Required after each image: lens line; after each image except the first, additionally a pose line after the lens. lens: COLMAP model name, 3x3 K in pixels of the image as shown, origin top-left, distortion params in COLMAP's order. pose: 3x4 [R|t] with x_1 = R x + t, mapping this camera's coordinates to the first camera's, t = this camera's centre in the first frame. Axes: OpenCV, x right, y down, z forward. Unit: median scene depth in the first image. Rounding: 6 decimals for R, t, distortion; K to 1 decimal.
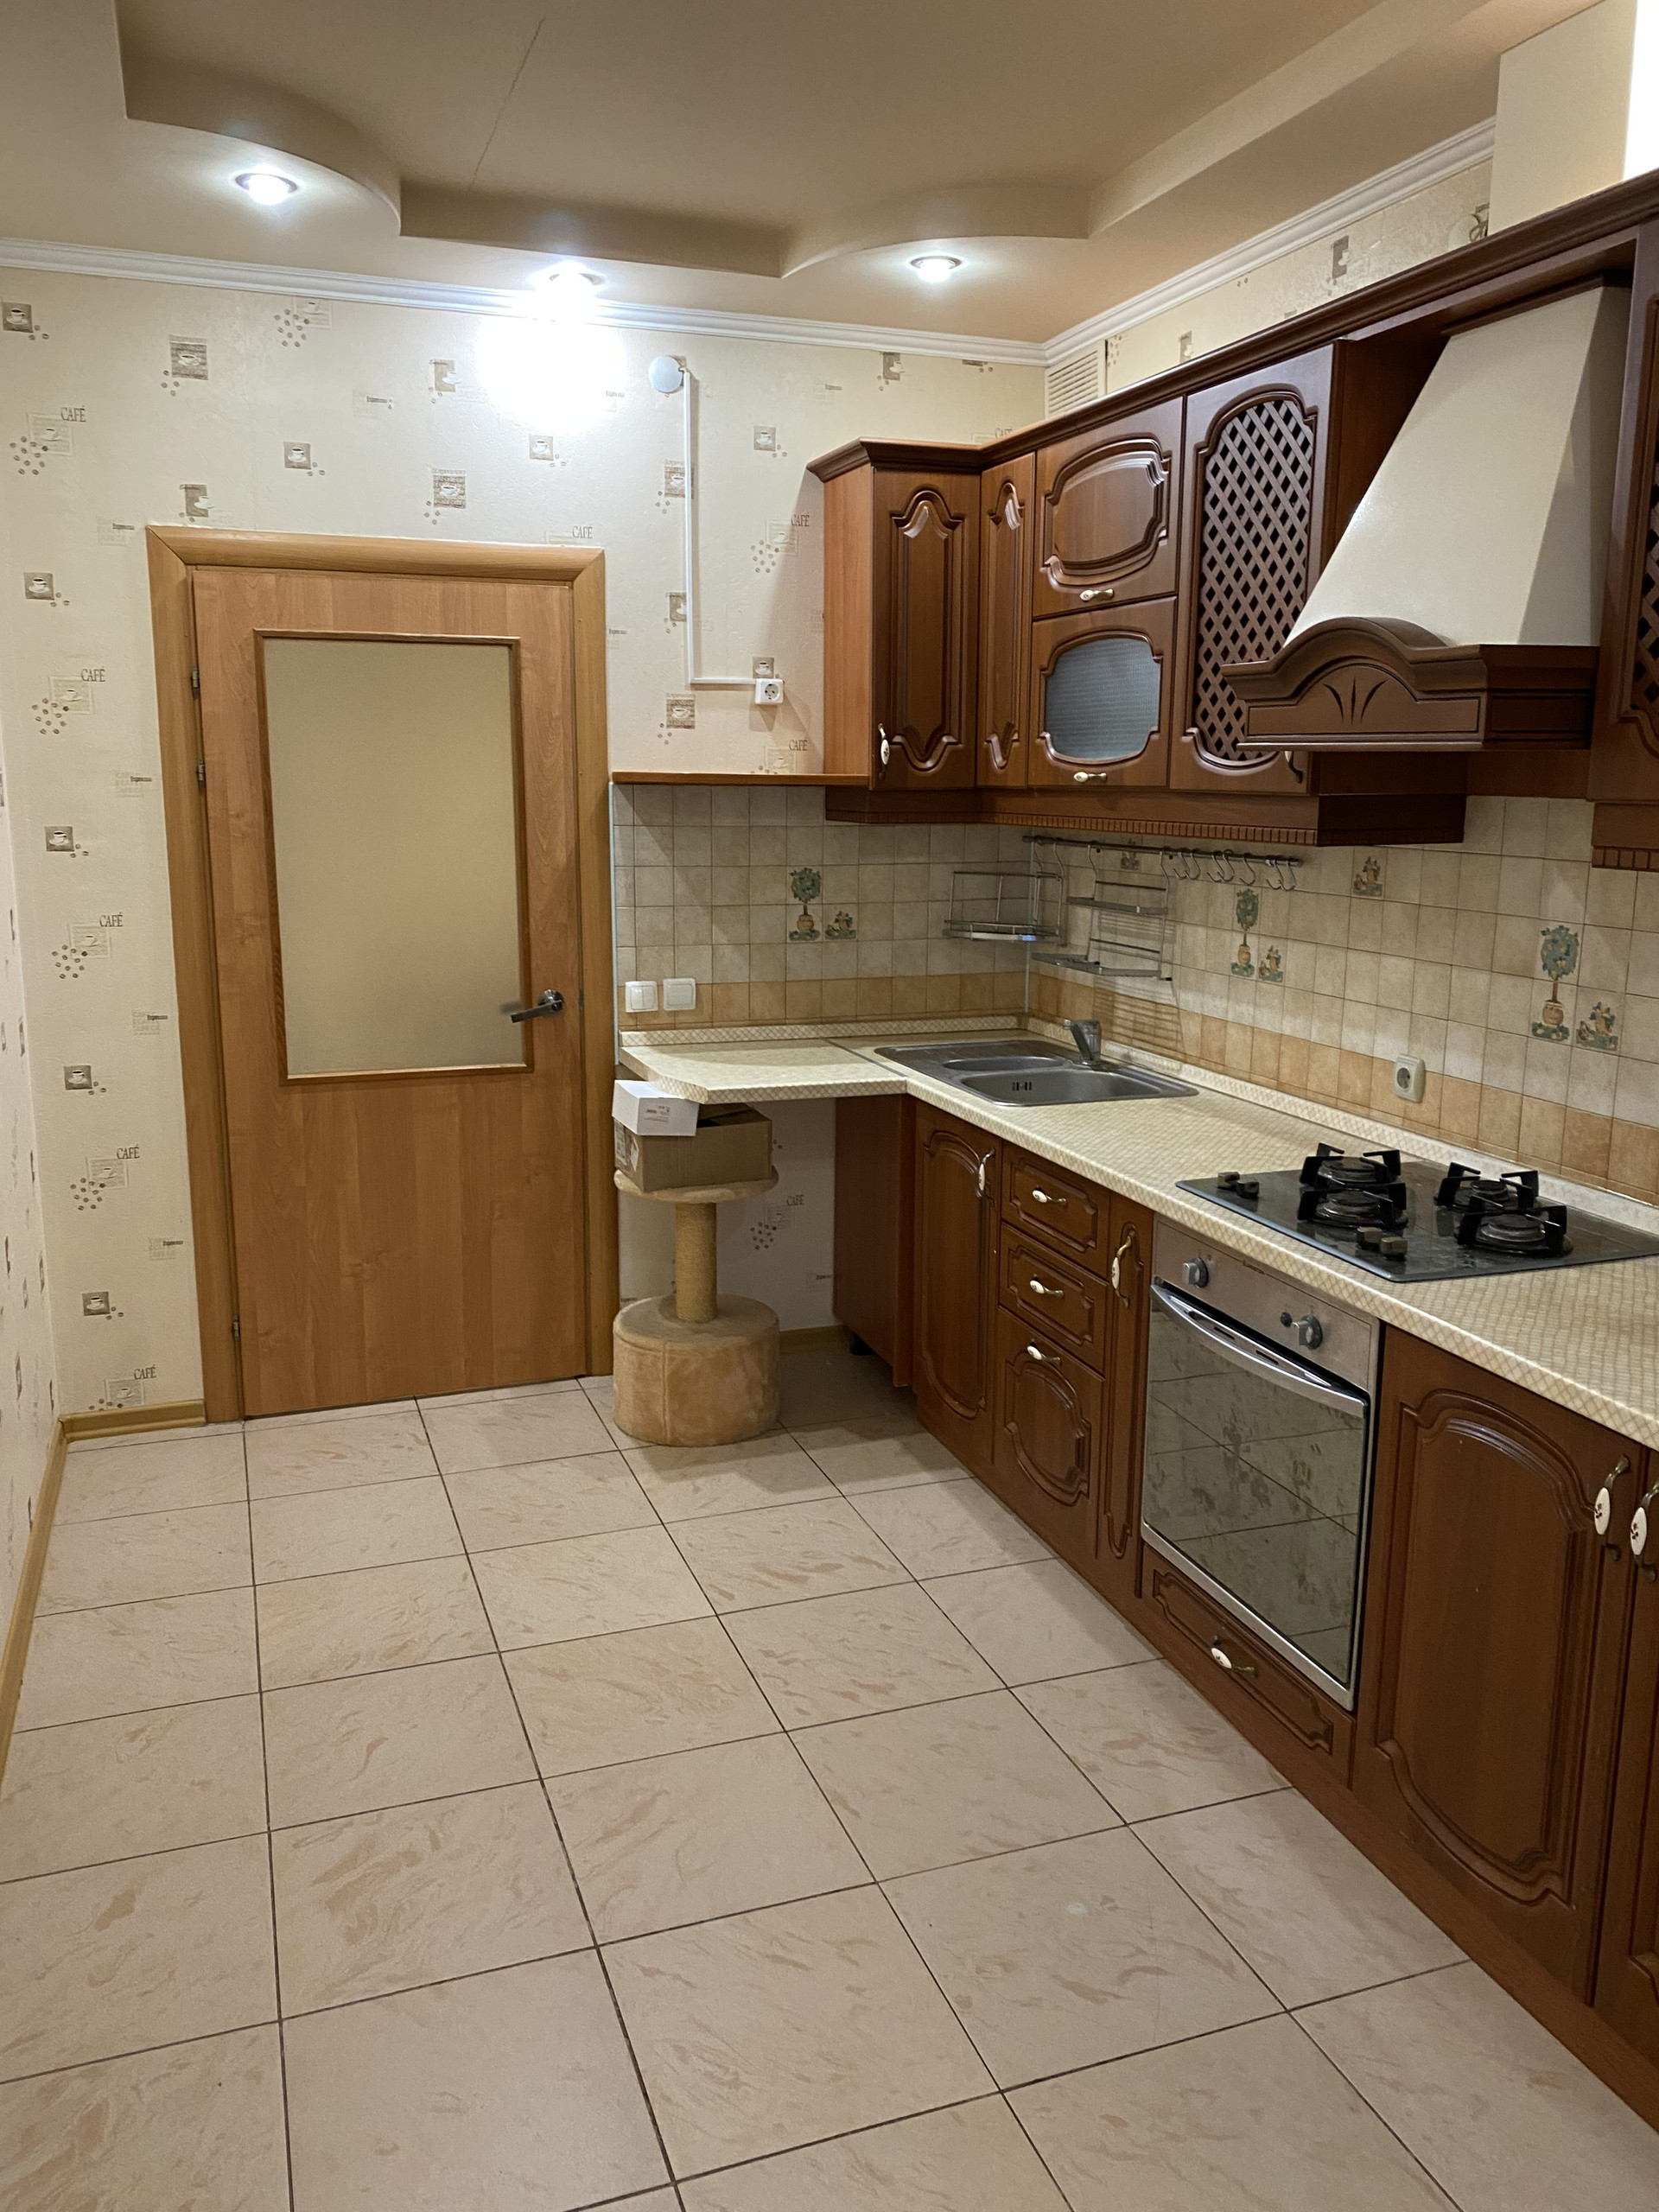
lens RADIAL K [[1748.5, 0, 887.0], [0, 1748.5, 1103.8], [0, 0, 1]] dist [0.132377, 0.002444]
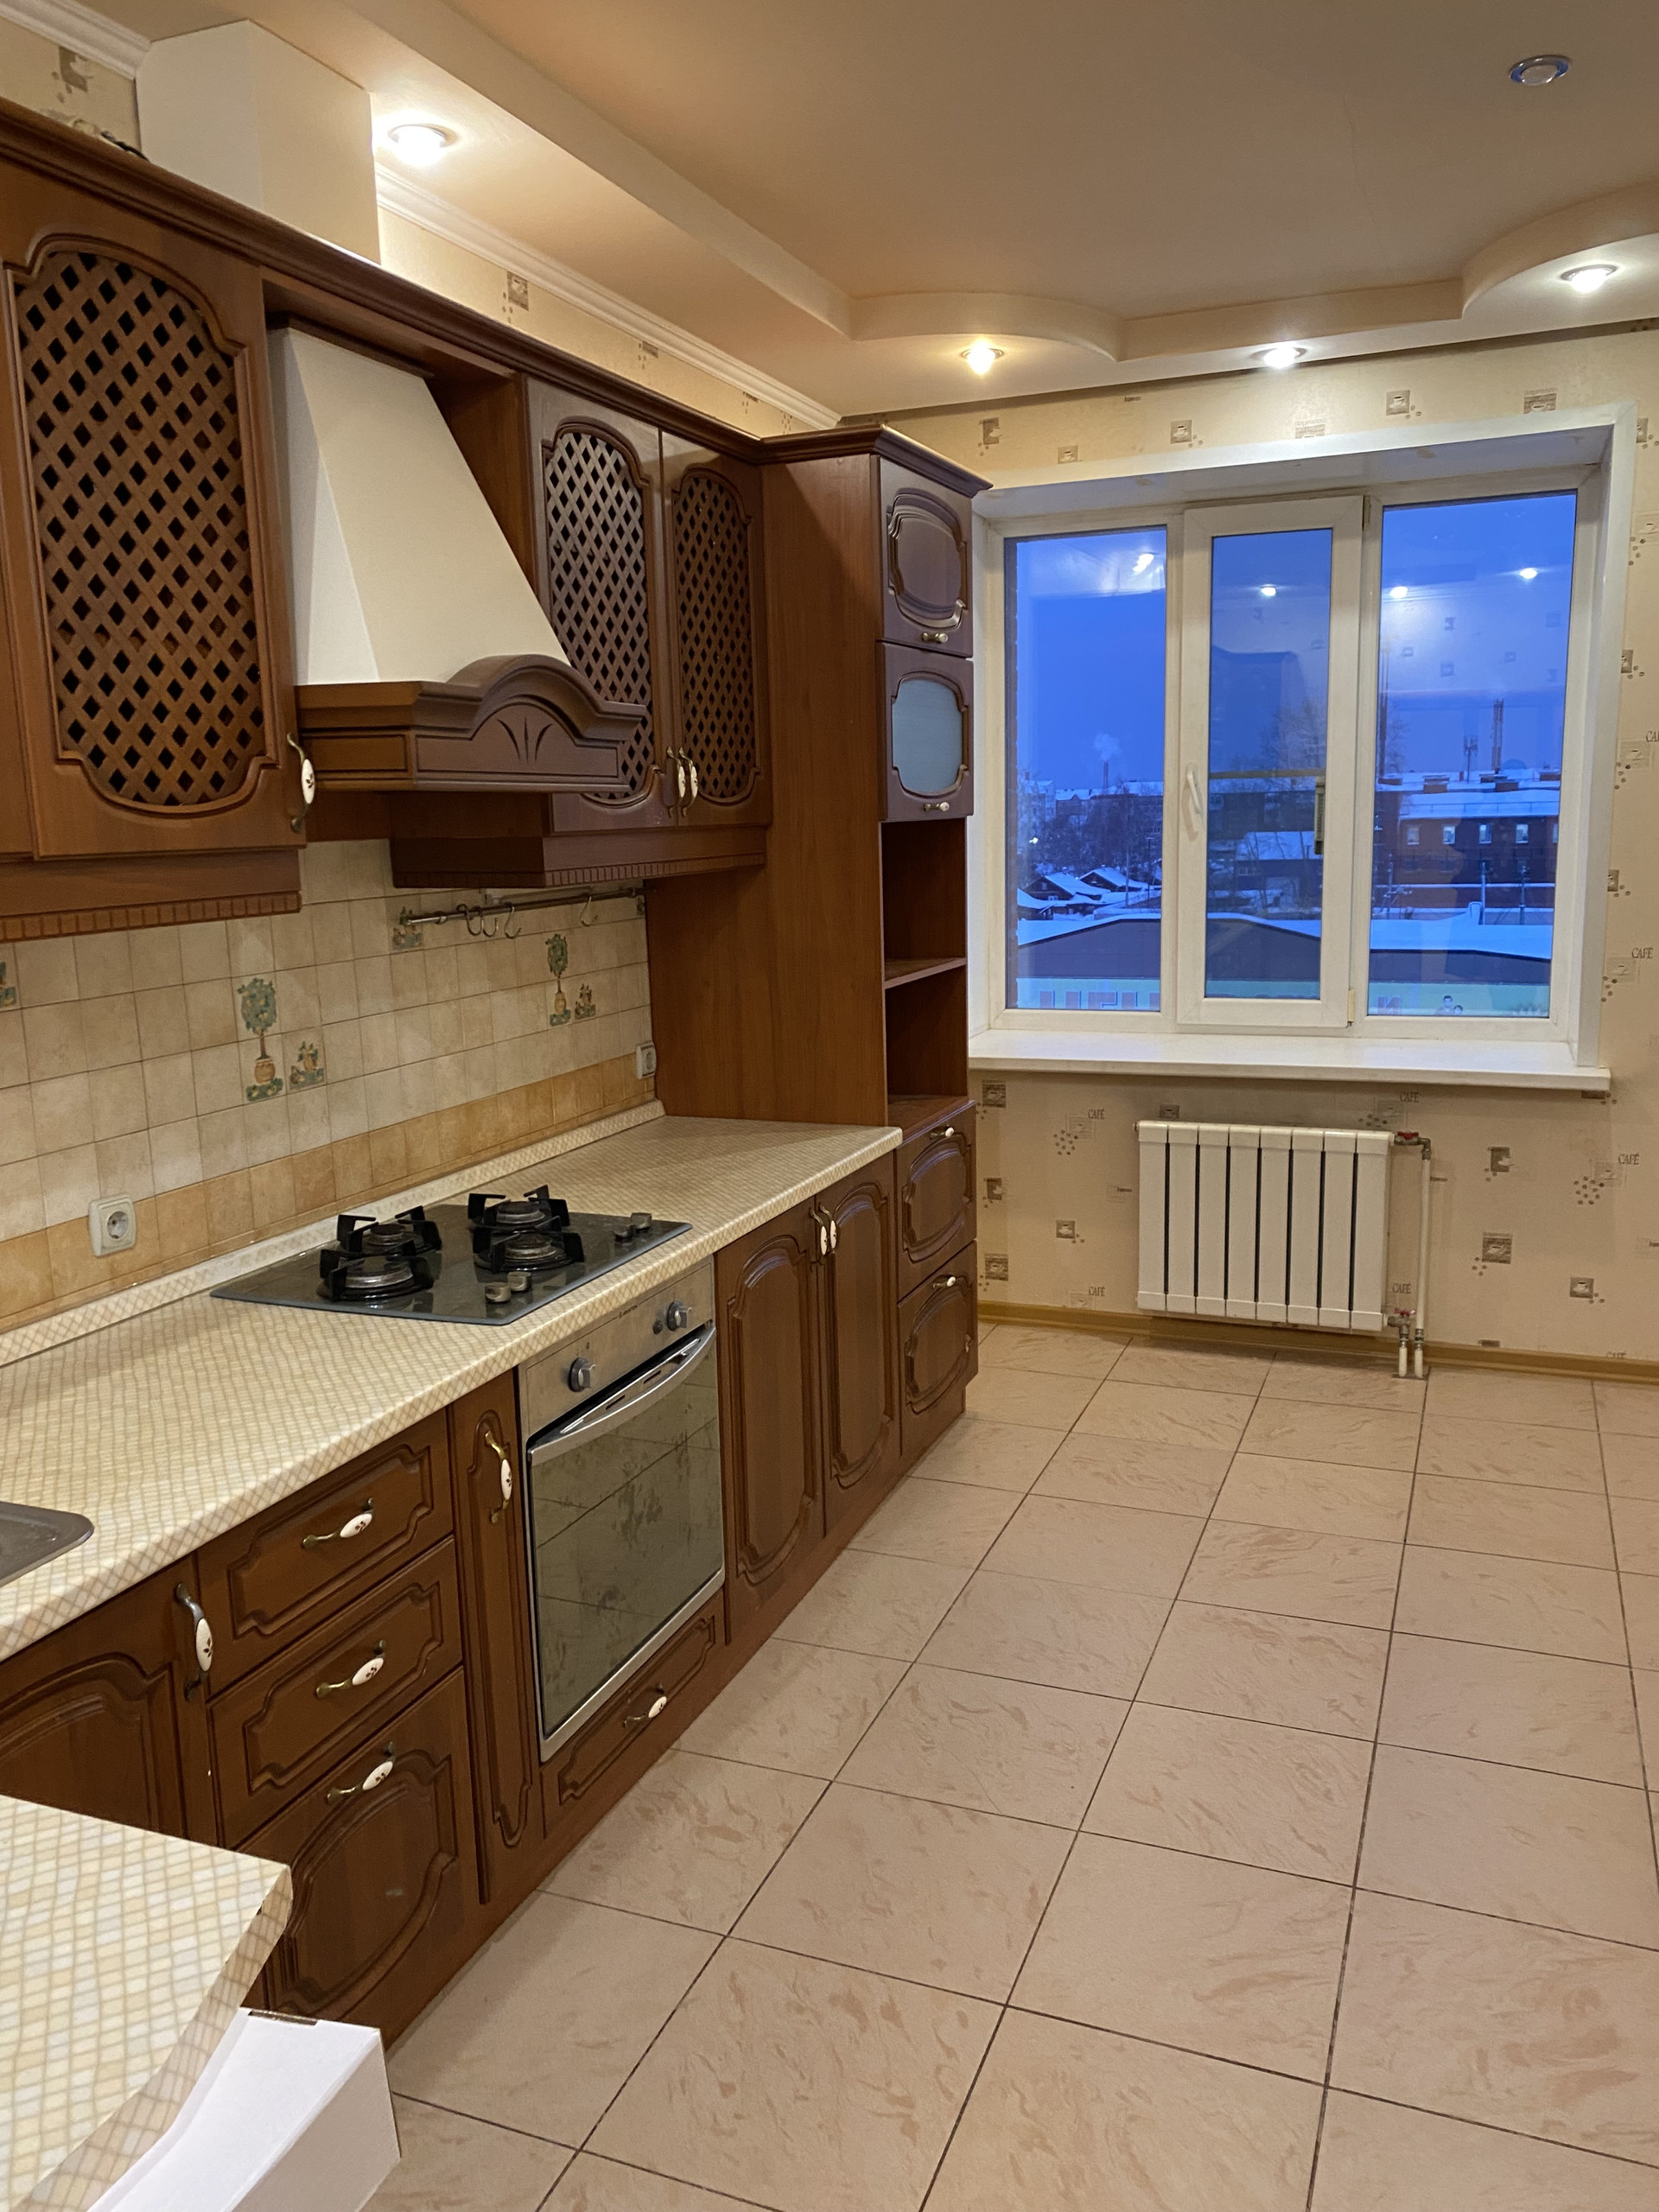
lens RADIAL K [[1798.2, 0, 829.5], [0, 1798.2, 1106.0], [0, 0, 1]] dist [0.125219, -0.003700]
pose [[-0.733022, -0.093244, 0.673784, -0.533051], [0.164242, 0.936987, 0.308351, -0.295761], [-0.660079, 0.336692, -0.671517, 1.517846]]
